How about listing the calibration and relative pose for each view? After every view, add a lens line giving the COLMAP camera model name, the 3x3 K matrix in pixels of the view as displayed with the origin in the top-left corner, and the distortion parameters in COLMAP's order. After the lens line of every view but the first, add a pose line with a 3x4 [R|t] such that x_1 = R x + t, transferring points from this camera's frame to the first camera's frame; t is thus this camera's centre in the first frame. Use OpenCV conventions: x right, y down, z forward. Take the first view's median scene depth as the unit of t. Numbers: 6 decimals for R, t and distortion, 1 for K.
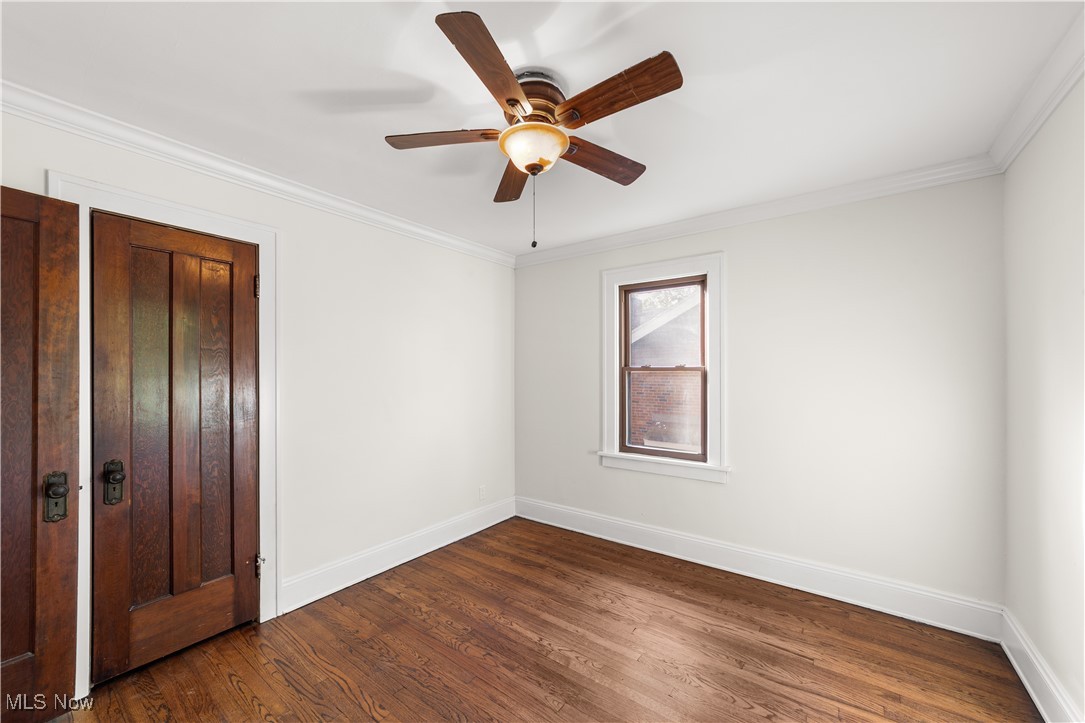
lens RADIAL K [[420.4, 0, 548.2], [0, 420.4, 367.6], [0, 0, 1]] dist [-0.010061, 0.005466]
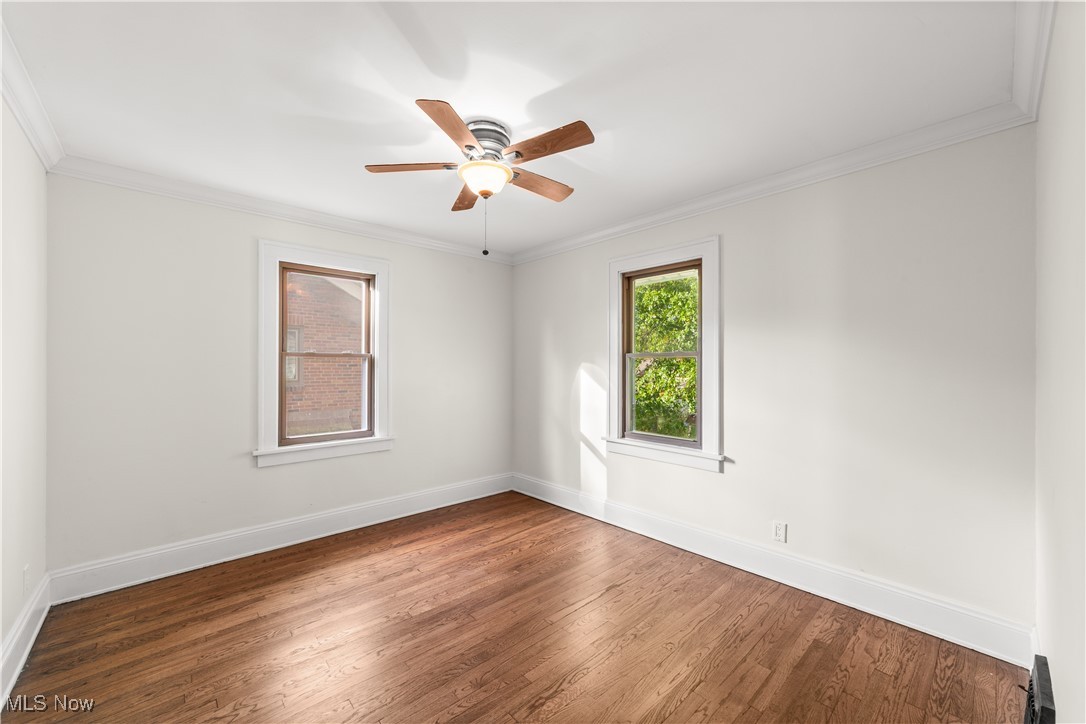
lens RADIAL K [[420.8, 0, 542.8], [0, 420.8, 360.4], [0, 0, 1]] dist [-0.010061, 0.005466]
pose [[0.193272, 0.016579, 0.981005, -0.759574], [-0.009555, 0.999842, -0.015015, 0.032259], [-0.981099, -0.006471, 0.193399, 0.351891]]
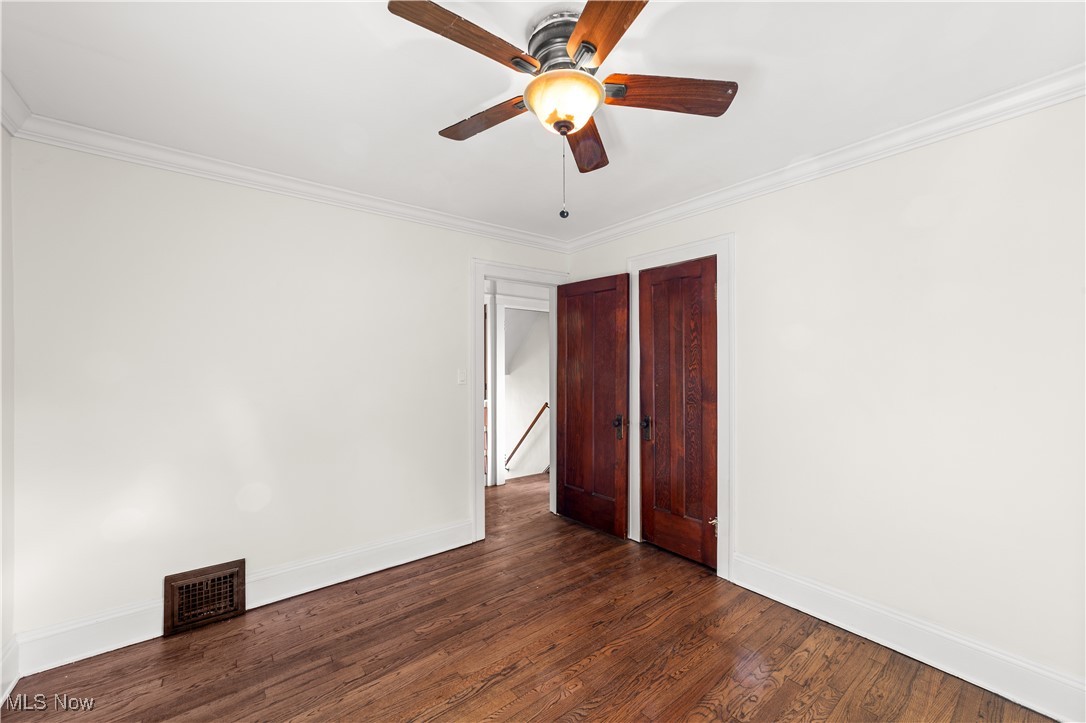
lens RADIAL K [[420.8, 0, 539.7], [0, 420.8, 365.9], [0, 0, 1]] dist [-0.010061, 0.005466]
pose [[-0.276045, 0.003916, -0.961137, 0.495061], [0.010027, 0.999949, 0.001195, 0.011557], [0.961092, -0.009308, -0.276071, 0.720896]]
